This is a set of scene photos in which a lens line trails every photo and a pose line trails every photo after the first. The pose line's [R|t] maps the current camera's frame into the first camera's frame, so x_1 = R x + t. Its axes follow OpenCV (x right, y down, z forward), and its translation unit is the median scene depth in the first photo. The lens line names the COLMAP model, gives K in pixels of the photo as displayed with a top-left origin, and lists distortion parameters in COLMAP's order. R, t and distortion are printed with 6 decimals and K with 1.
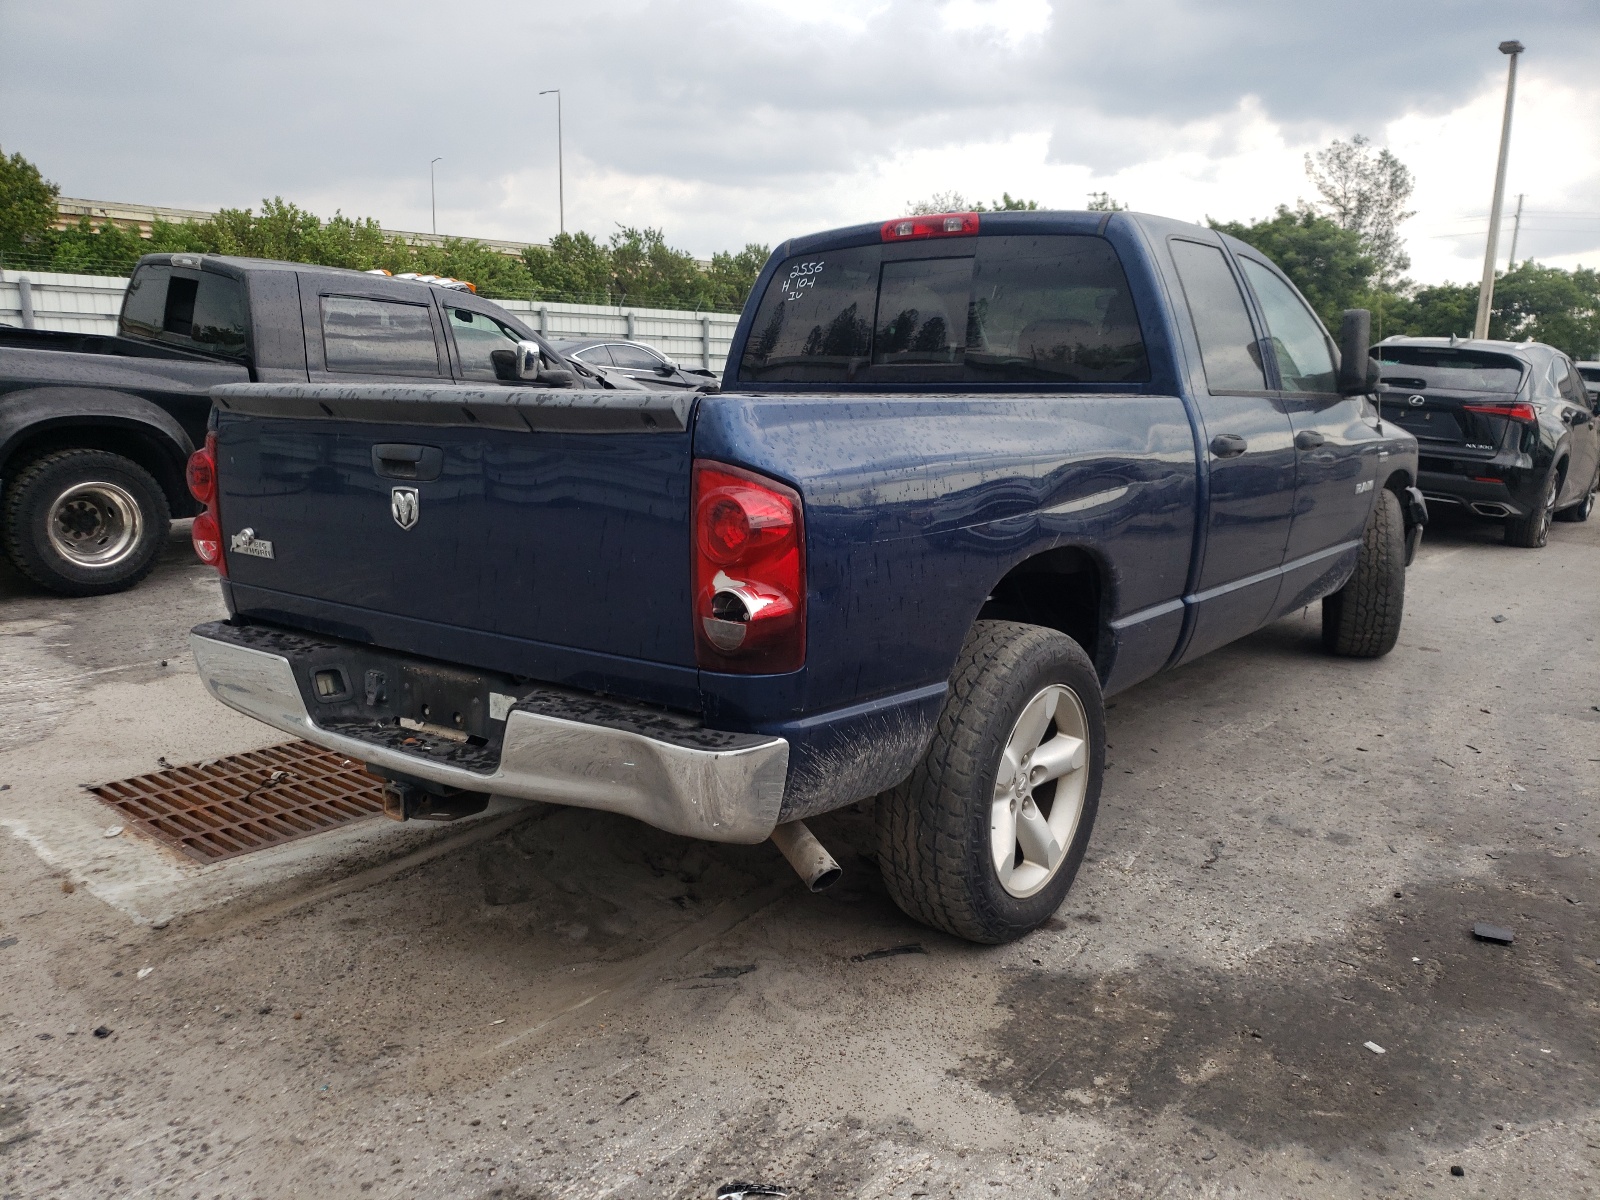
lens RADIAL K [[1242.0, 0, 791.4], [0, 1242.0, 628.6], [0, 0, 1]] dist [0.022145, 0.004802]
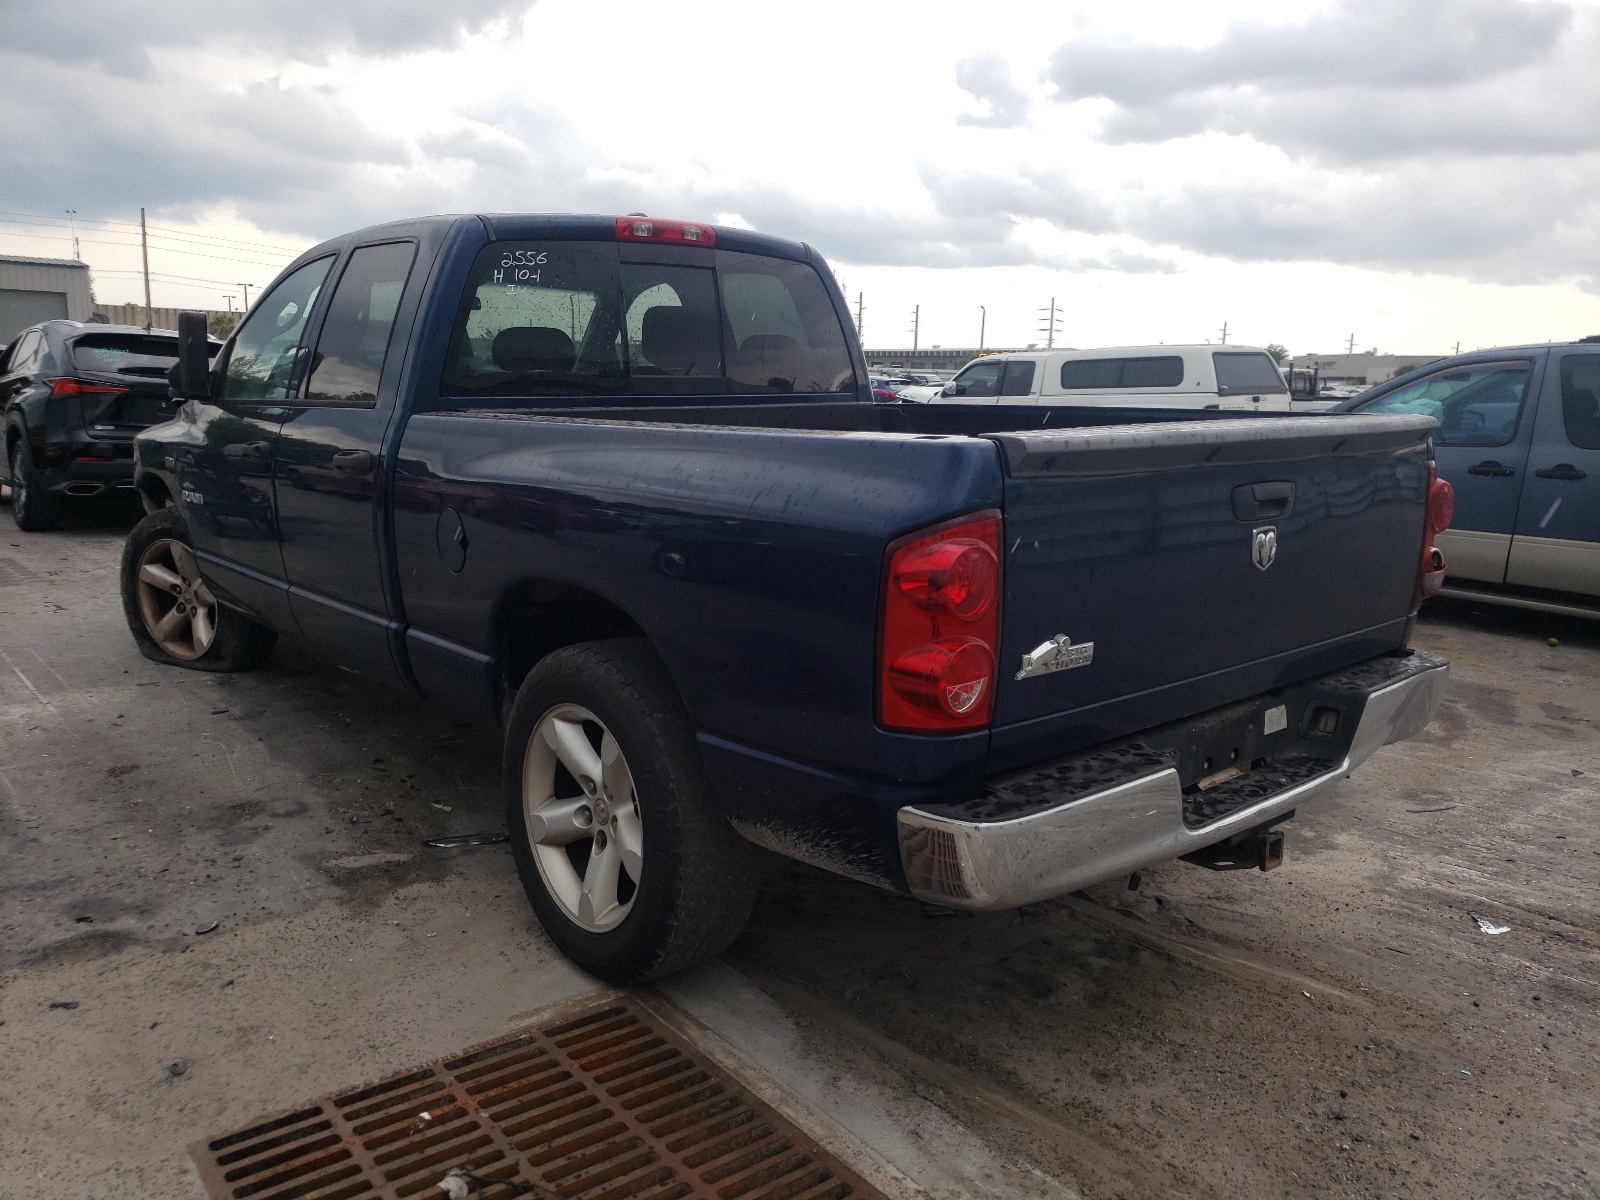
lens RADIAL K [[1242.0, 0, 791.4], [0, 1242.0, 628.6], [0, 0, 1]] dist [0.022145, 0.004802]
pose [[0.213380, -0.205562, 0.955099, -1.091130], [0.186087, 0.968268, 0.166822, -0.219399], [-0.959083, 0.142135, 0.244861, 0.929688]]
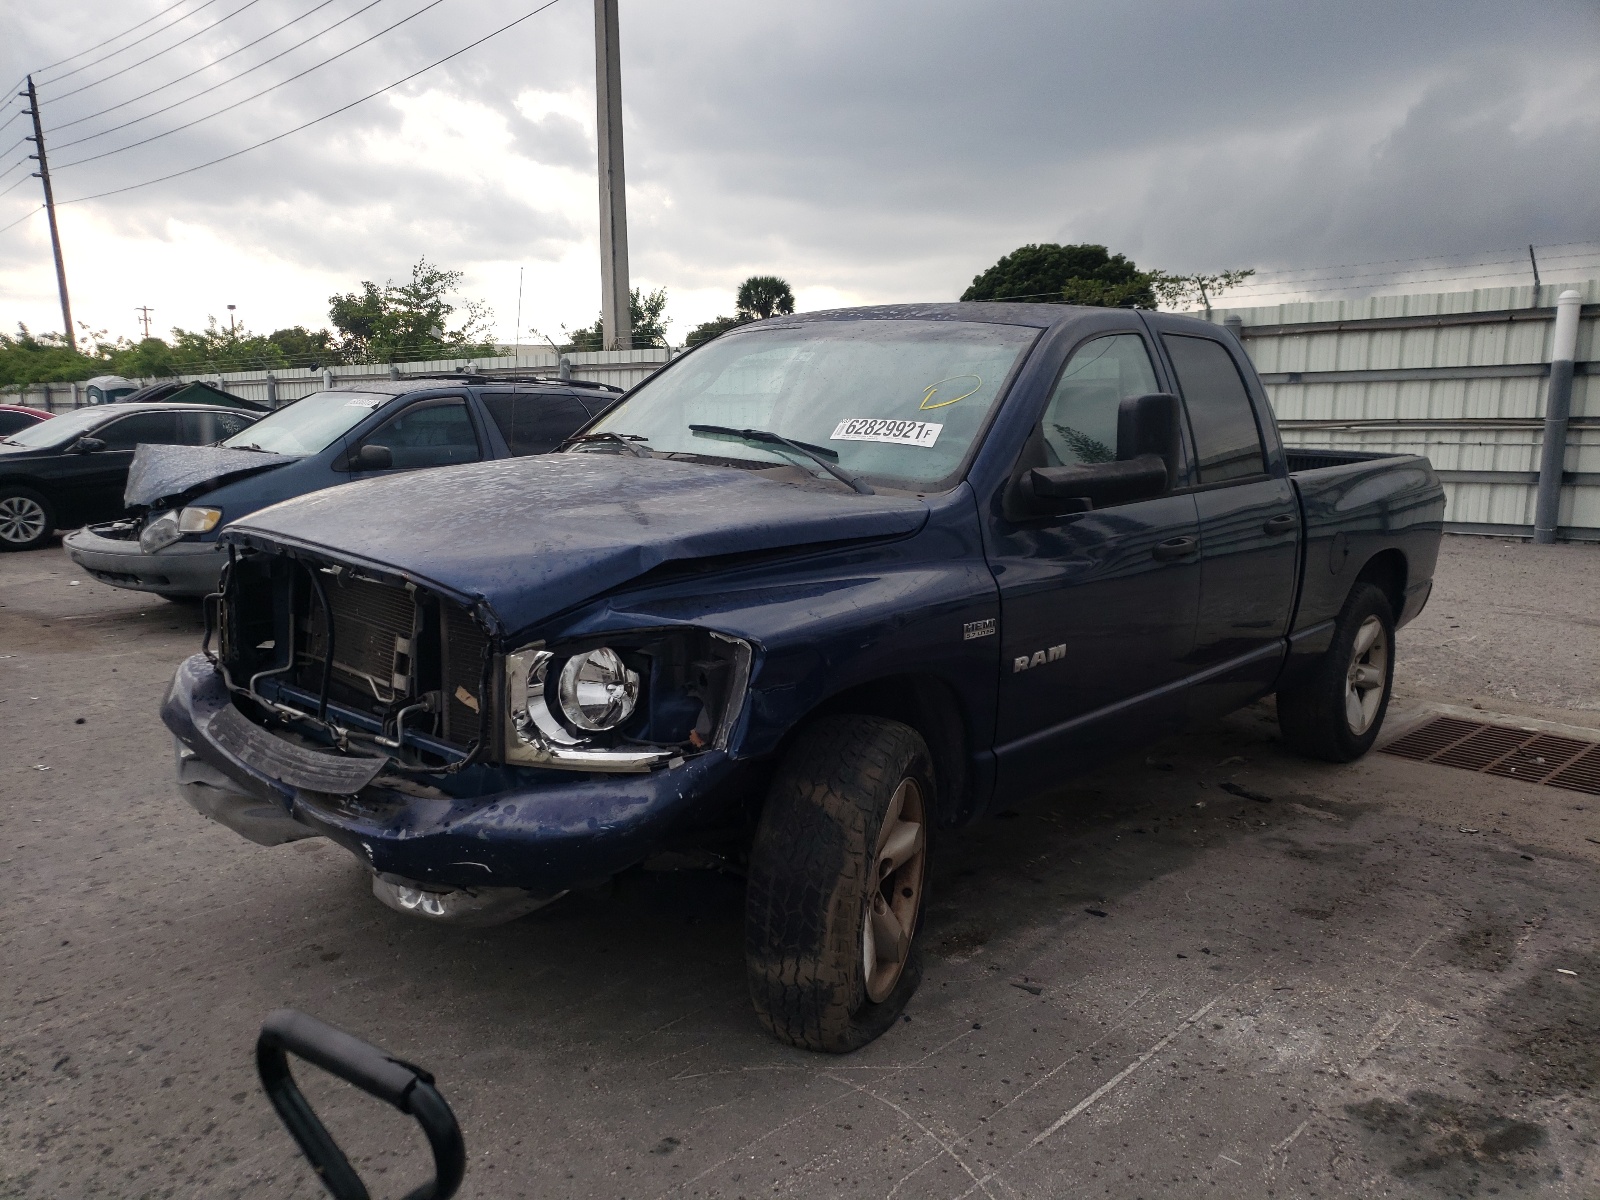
lens RADIAL K [[1240.0, 0, 800.0], [0, 1240.0, 600.0], [0, 0, 1]] dist [0.044609, 0.005874]
pose [[-0.996291, -0.058722, 0.062892, 0.361800], [-0.031046, 0.927015, 0.373737, -0.690003], [-0.080248, 0.370398, -0.925400, 2.921121]]
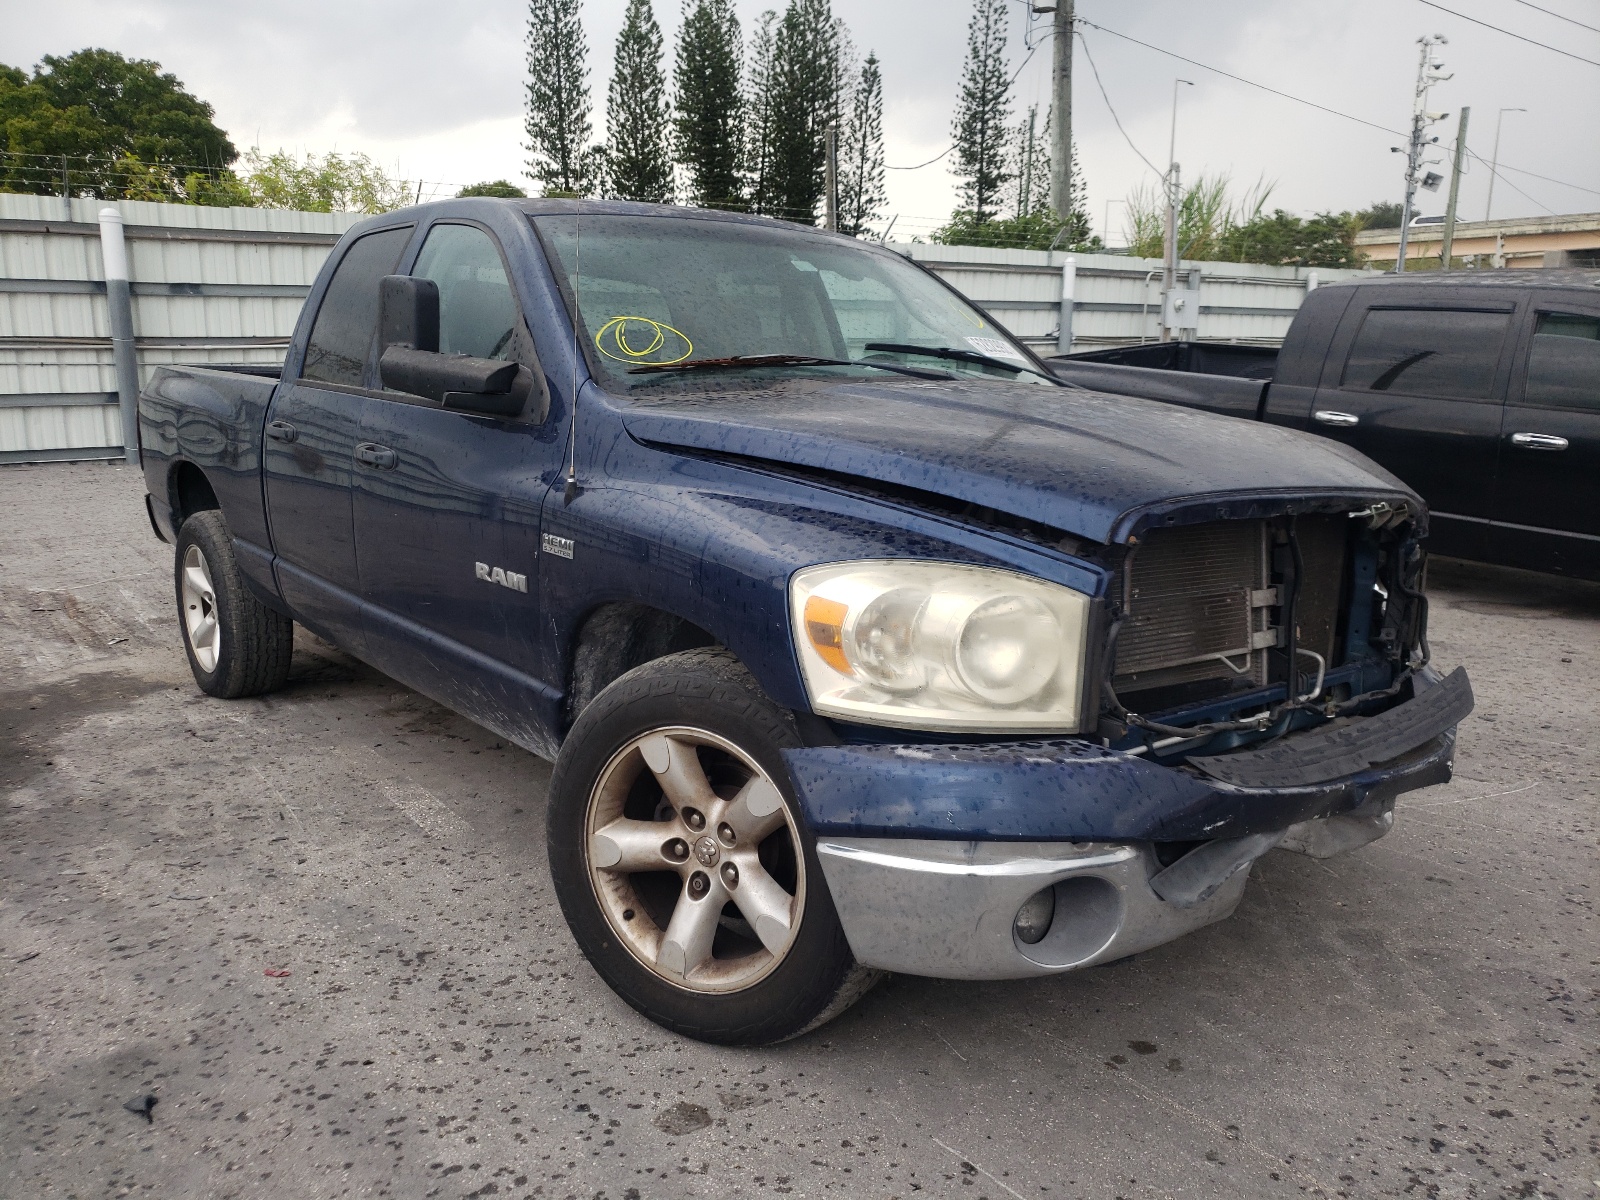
lens RADIAL K [[1242.0, 0, 791.4], [0, 1242.0, 628.6], [0, 0, 1]] dist [0.022145, 0.004802]
pose [[-0.237017, 0.173130, -0.955955, 1.548850], [-0.237039, 0.943948, 0.229726, -0.397096], [0.942144, 0.281048, -0.182693, 1.969349]]
